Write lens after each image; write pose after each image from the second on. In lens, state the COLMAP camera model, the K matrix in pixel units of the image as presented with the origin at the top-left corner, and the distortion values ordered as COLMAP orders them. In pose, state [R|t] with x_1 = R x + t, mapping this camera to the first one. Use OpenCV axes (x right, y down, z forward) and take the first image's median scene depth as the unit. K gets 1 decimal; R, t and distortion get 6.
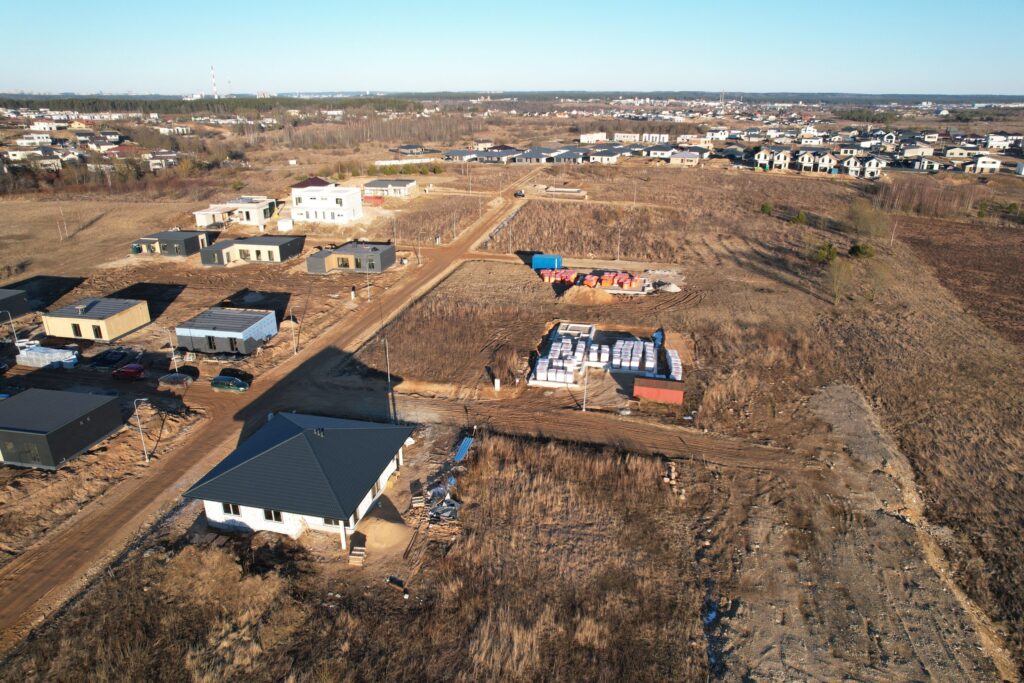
lens RADIAL K [[653.6, 0, 512.0], [0, 653.6, 341.5], [0, 0, 1]] dist [-0.065880, 0.057959]
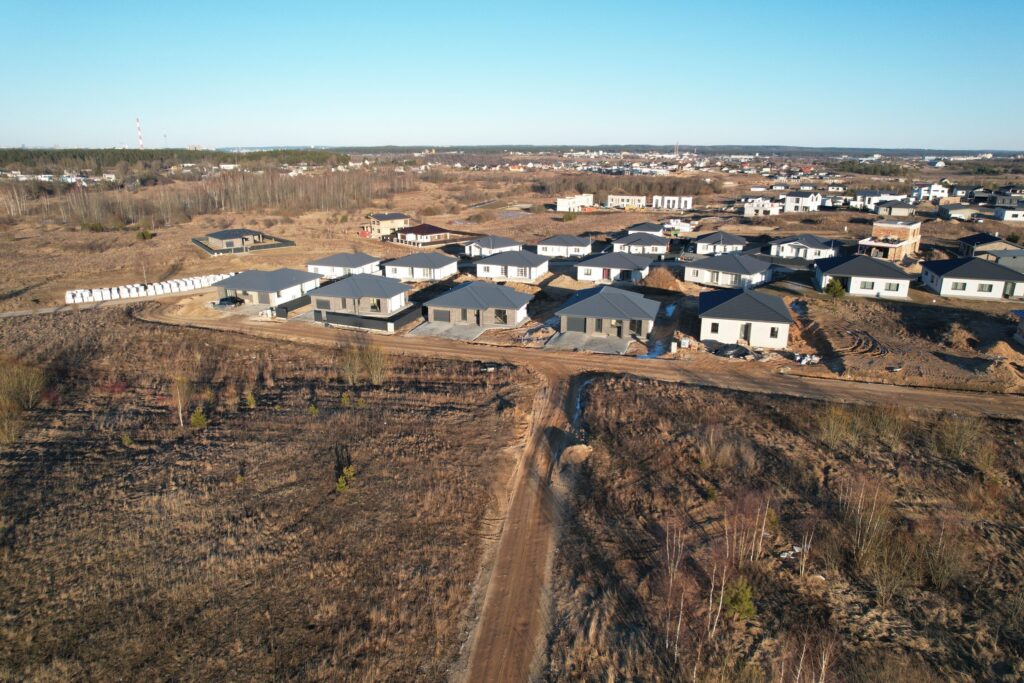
lens RADIAL K [[653.6, 0, 512.0], [0, 653.6, 341.5], [0, 0, 1]] dist [-0.065880, 0.057959]
pose [[0.997064, -0.021913, 0.073371, 0.005925], [0.027455, 0.996775, -0.075404, -0.064580], [-0.071482, 0.077197, 0.994450, 0.186218]]
